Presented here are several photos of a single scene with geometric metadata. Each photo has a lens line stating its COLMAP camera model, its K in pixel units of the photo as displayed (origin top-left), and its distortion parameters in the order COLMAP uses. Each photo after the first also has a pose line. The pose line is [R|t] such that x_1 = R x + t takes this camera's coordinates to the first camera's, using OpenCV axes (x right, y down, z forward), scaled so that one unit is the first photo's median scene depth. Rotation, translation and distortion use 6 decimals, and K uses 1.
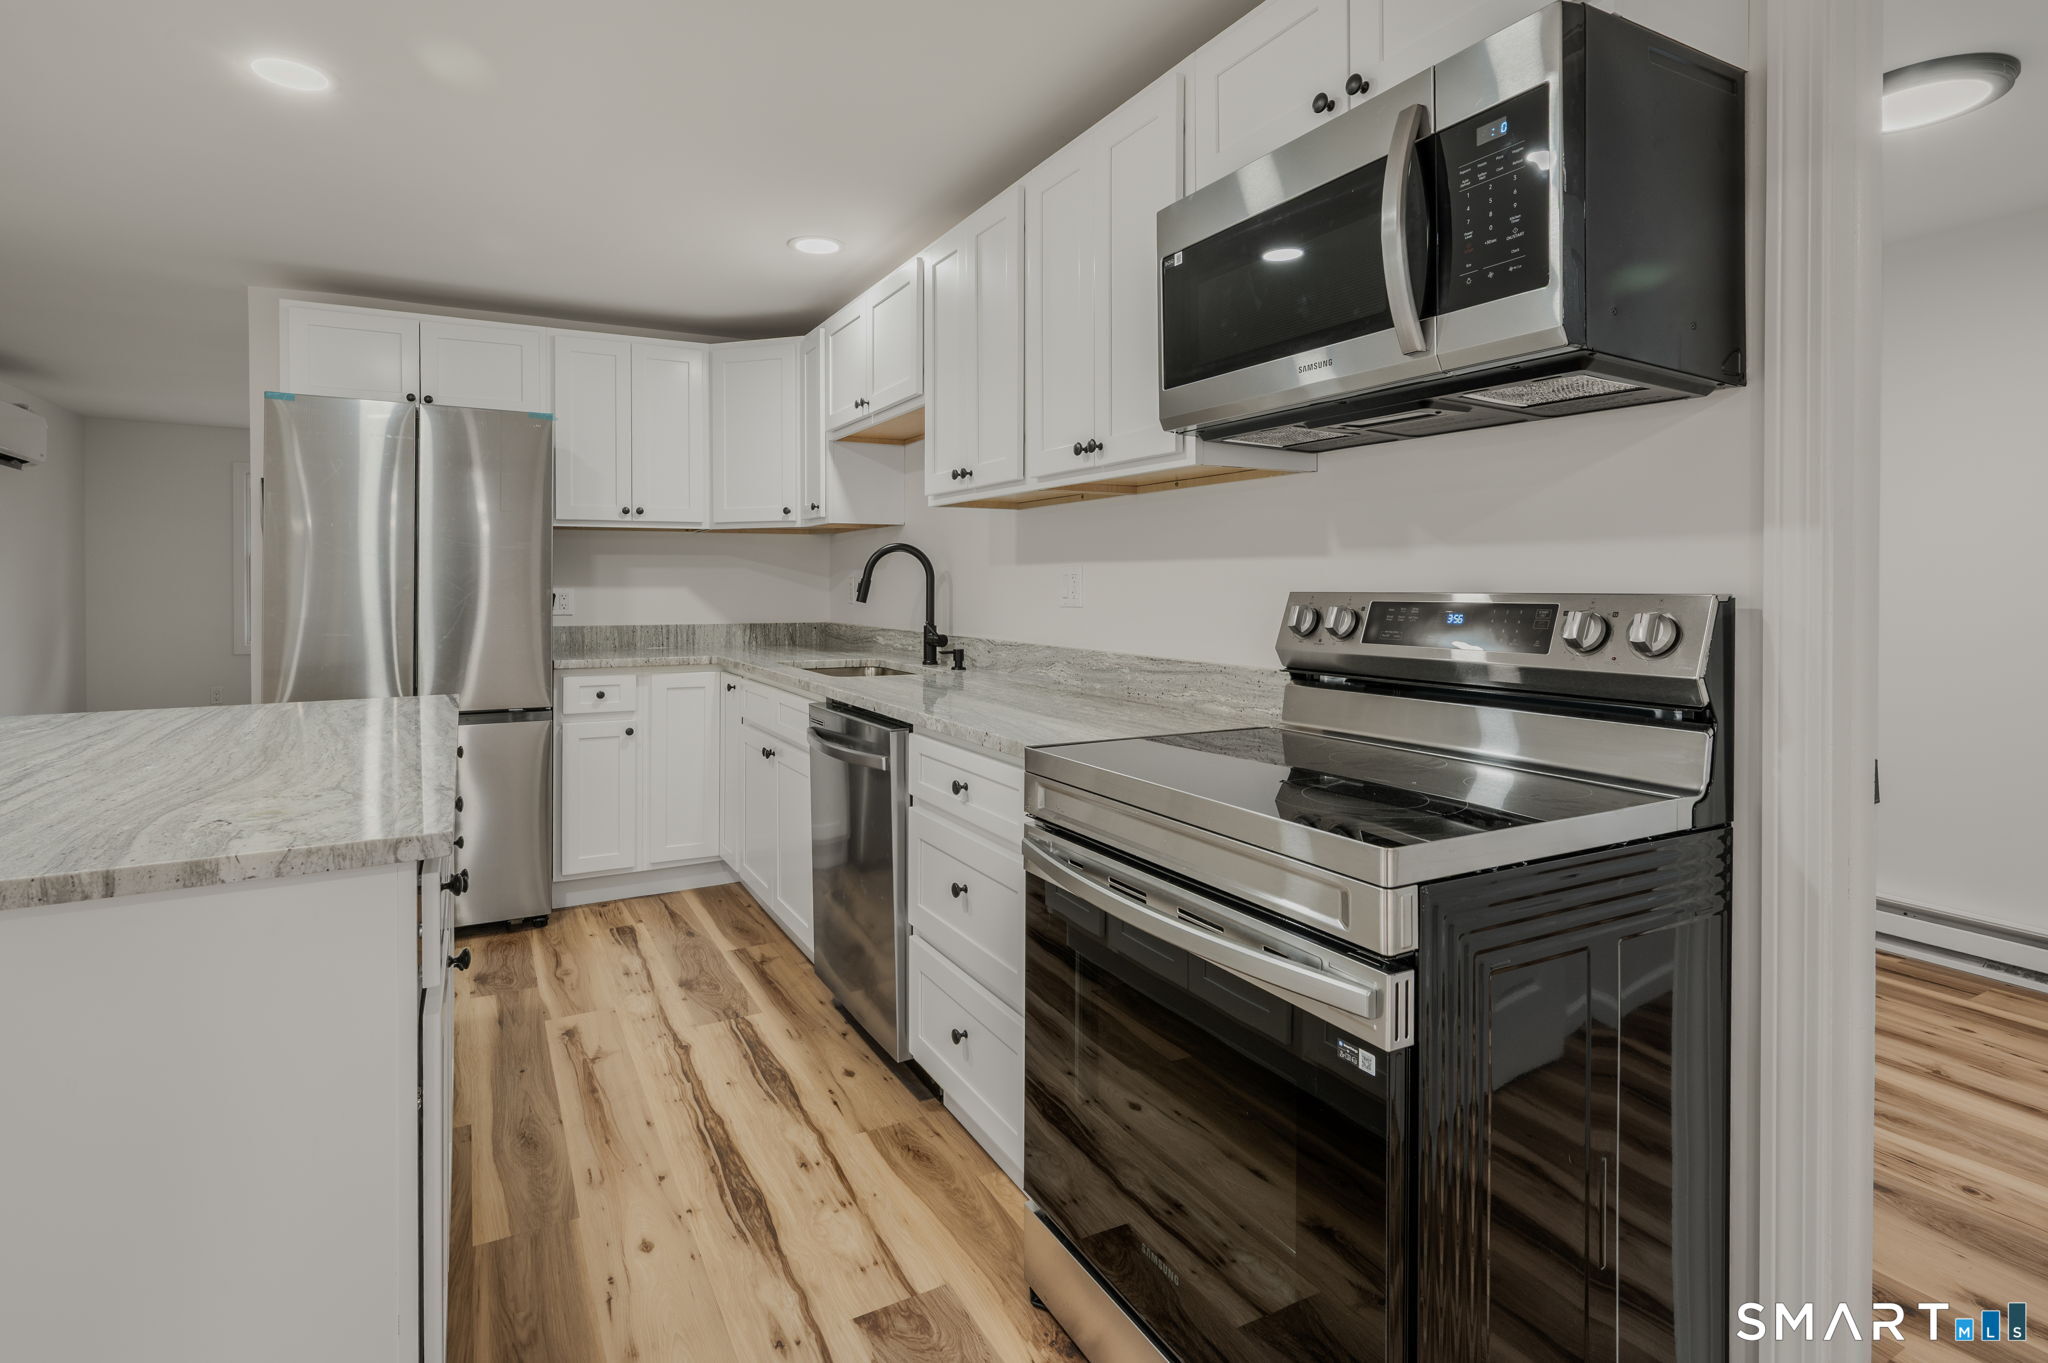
lens RADIAL K [[980.2, 0, 1010.7], [0, 980.2, 588.0], [0, 0, 1]] dist [-0.012931, 0.000336]
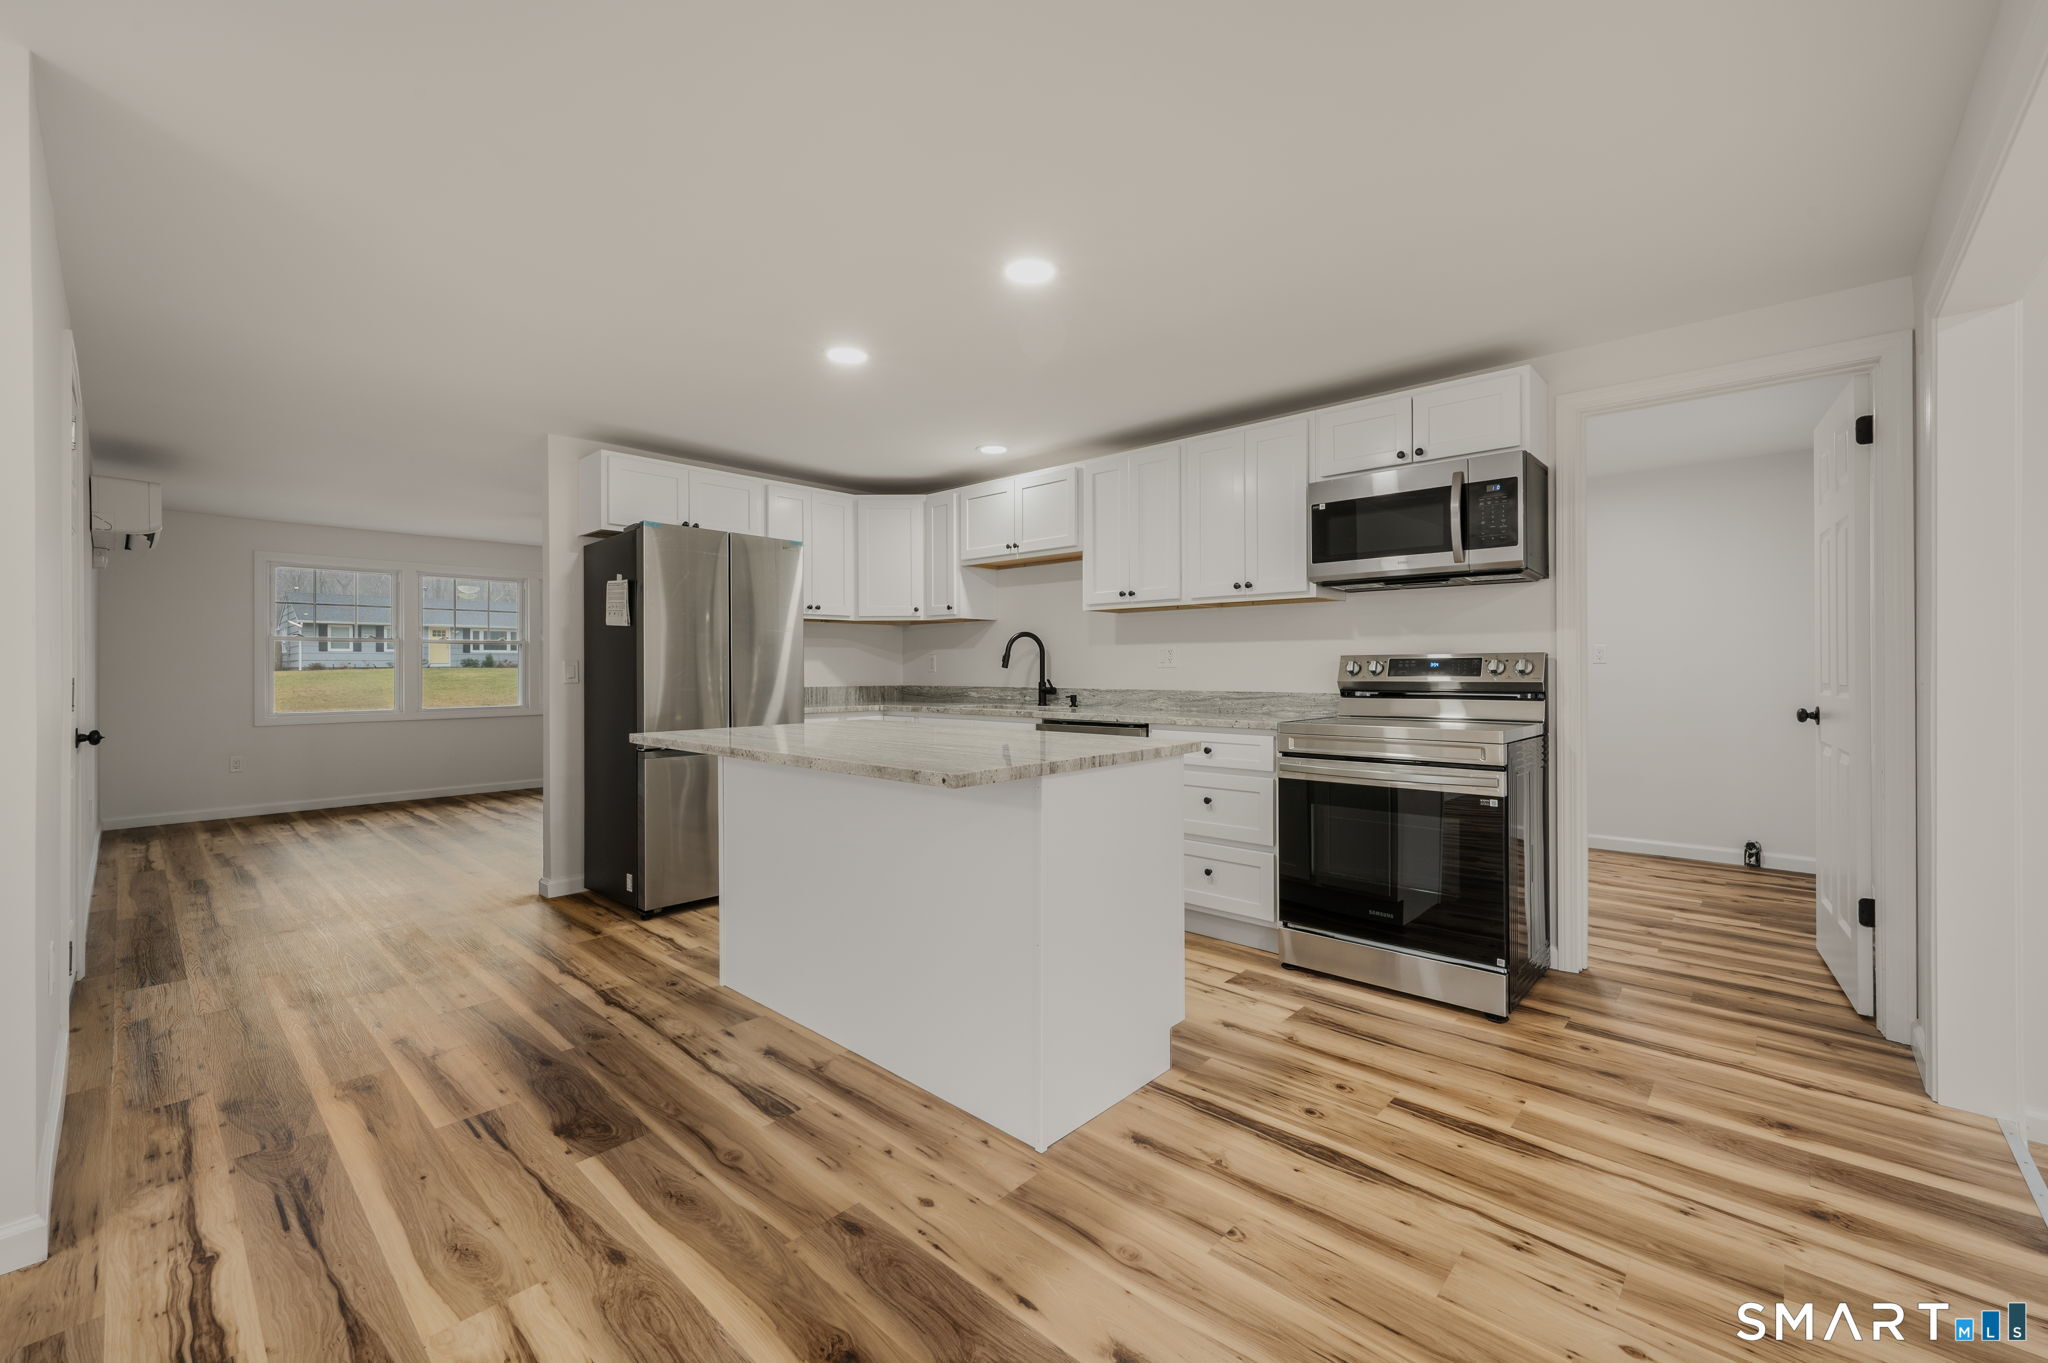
lens RADIAL K [[830.0, 0, 1028.7], [0, 830.0, 643.4], [0, 0, 1]] dist [0.020387, -0.000203]
pose [[0.948289, 0.008424, 0.317295, -0.770760], [0.003033, 0.999362, -0.035597, 0.032971], [-0.317392, 0.034719, 0.947658, -0.429346]]
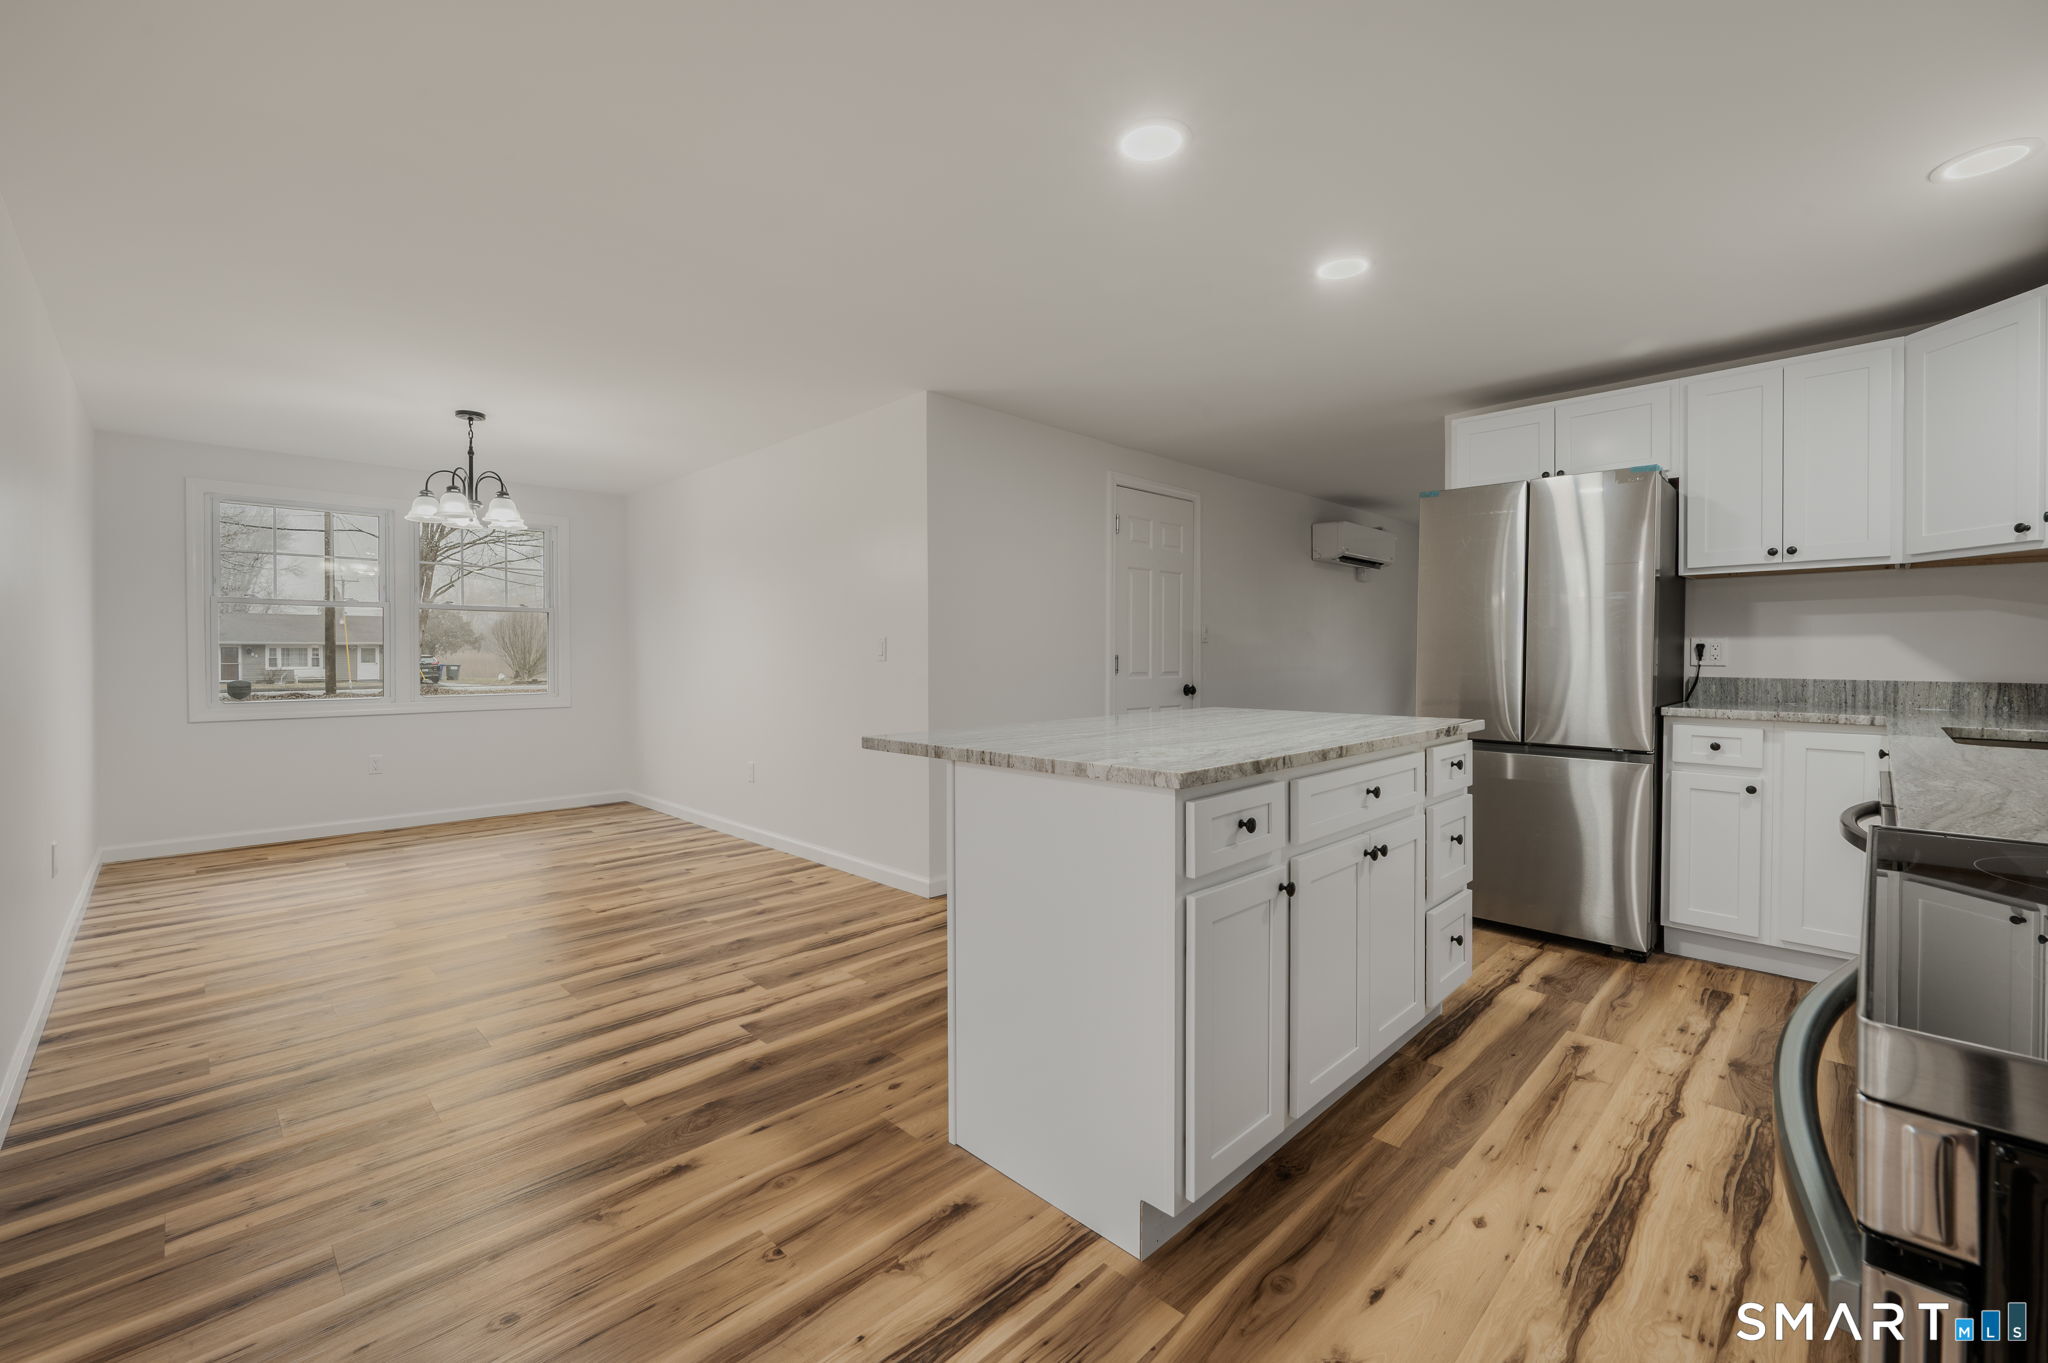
lens RADIAL K [[861.7, 0, 1049.2], [0, 861.7, 662.5], [0, 0, 1]] dist [-0.001030, -0.000264]
pose [[0.292927, 0.009895, -0.956084, 0.289748], [-0.002322, 0.999951, 0.009637, 0.029449], [0.956132, -0.000603, 0.292935, 0.185125]]
